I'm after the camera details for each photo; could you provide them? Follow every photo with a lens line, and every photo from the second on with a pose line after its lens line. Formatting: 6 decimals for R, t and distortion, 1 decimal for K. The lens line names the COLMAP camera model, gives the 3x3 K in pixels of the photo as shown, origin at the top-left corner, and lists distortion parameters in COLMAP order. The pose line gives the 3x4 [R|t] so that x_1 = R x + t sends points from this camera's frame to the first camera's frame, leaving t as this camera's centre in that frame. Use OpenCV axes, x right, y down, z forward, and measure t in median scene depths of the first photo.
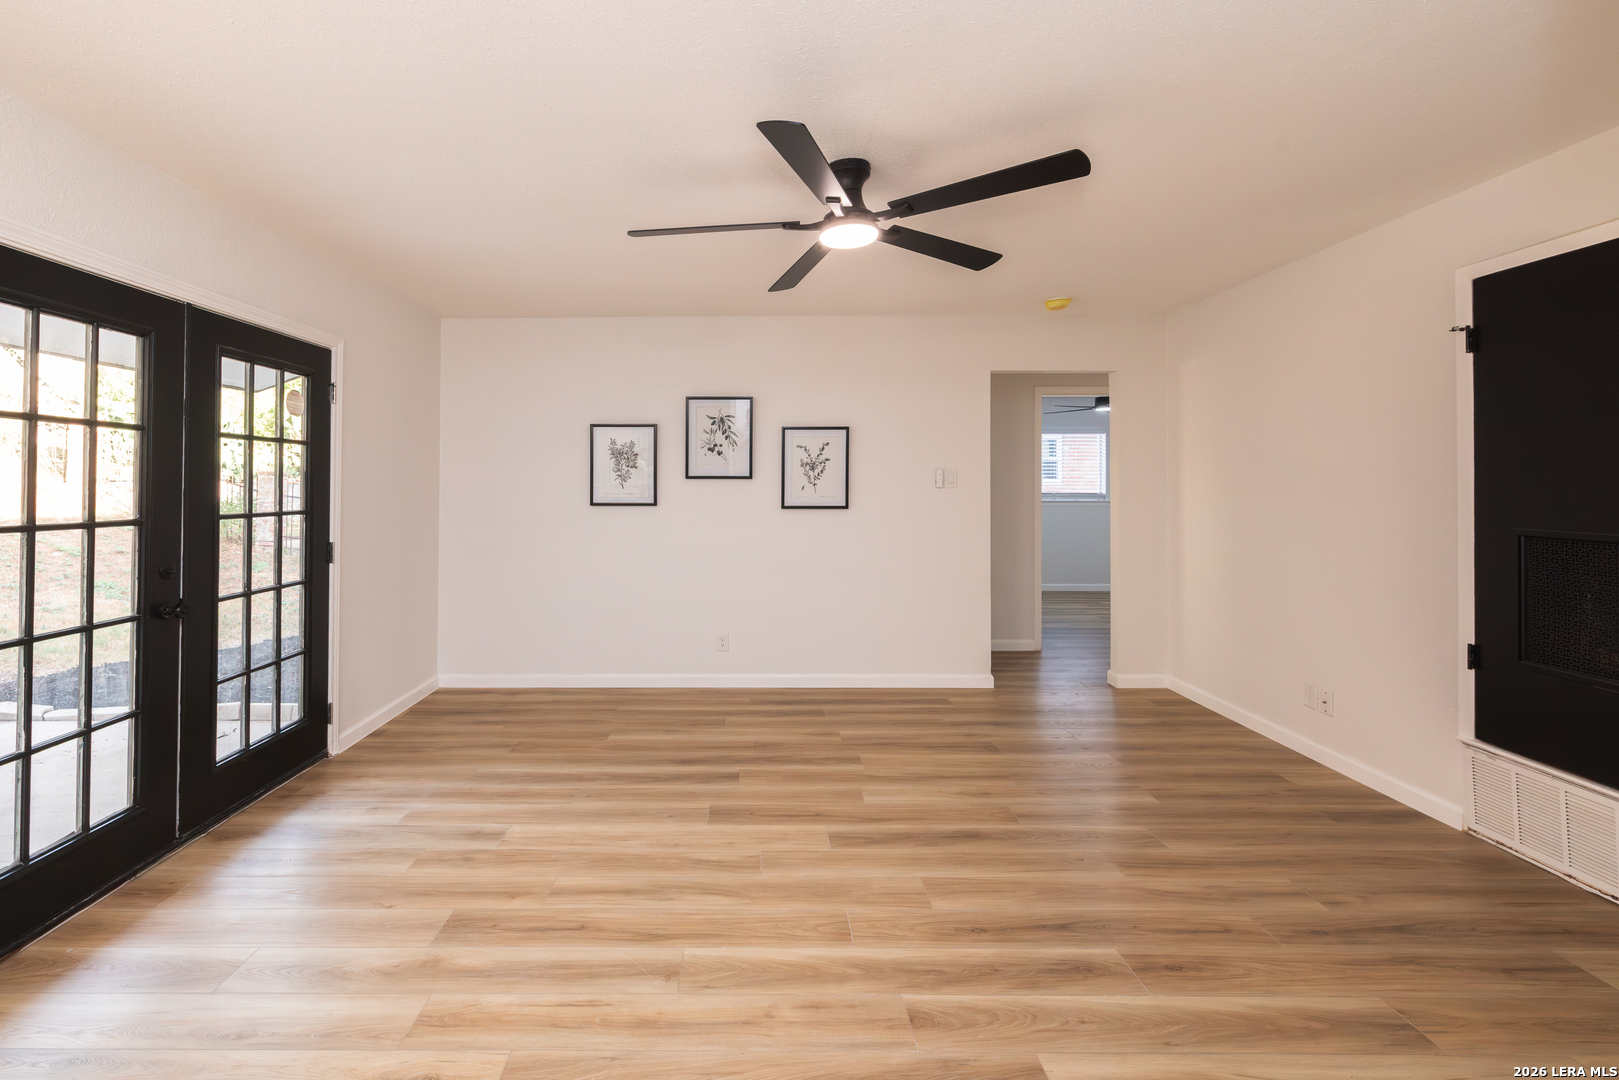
lens RADIAL K [[700.5, 0, 773.4], [0, 700.5, 464.8], [0, 0, 1]] dist [-0.001461, 0.000139]
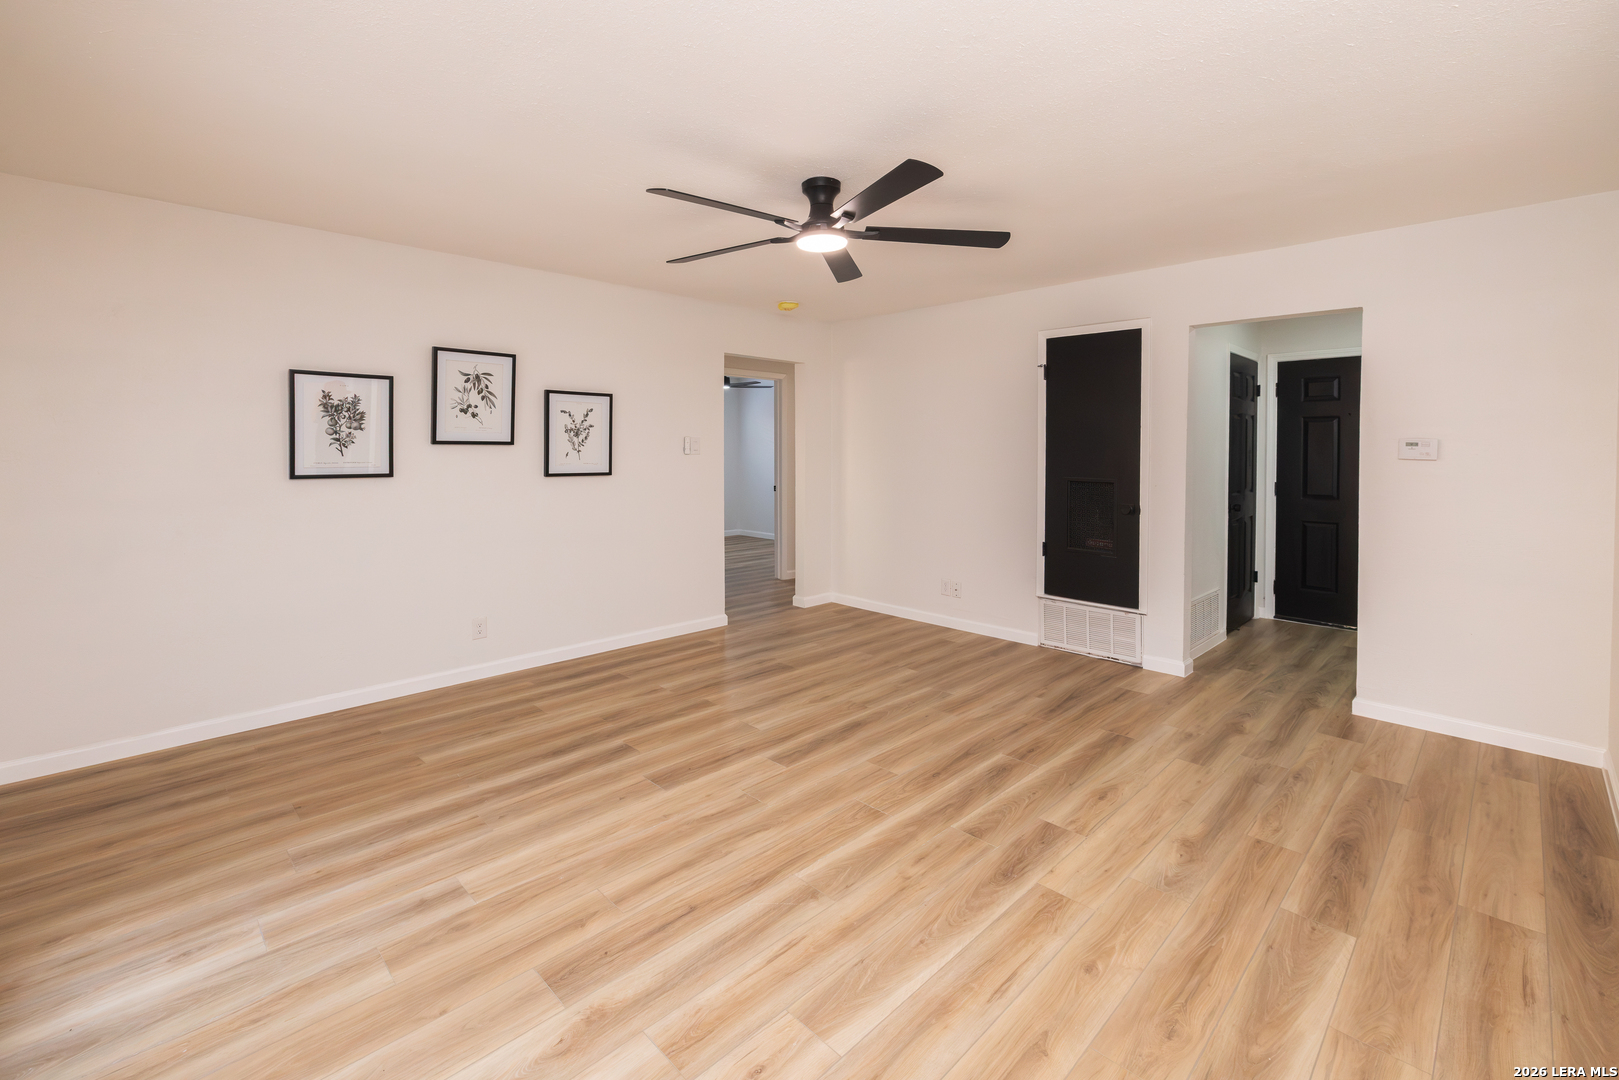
lens RADIAL K [[672.6, 0, 813.2], [0, 672.6, 446.2], [0, 0, 1]] dist [-0.001100, 0.000013]
pose [[0.717819, 0.006323, 0.696201, -0.566064], [-0.024556, 0.999567, 0.016240, -0.003348], [-0.695797, -0.028754, 0.717663, 0.157377]]
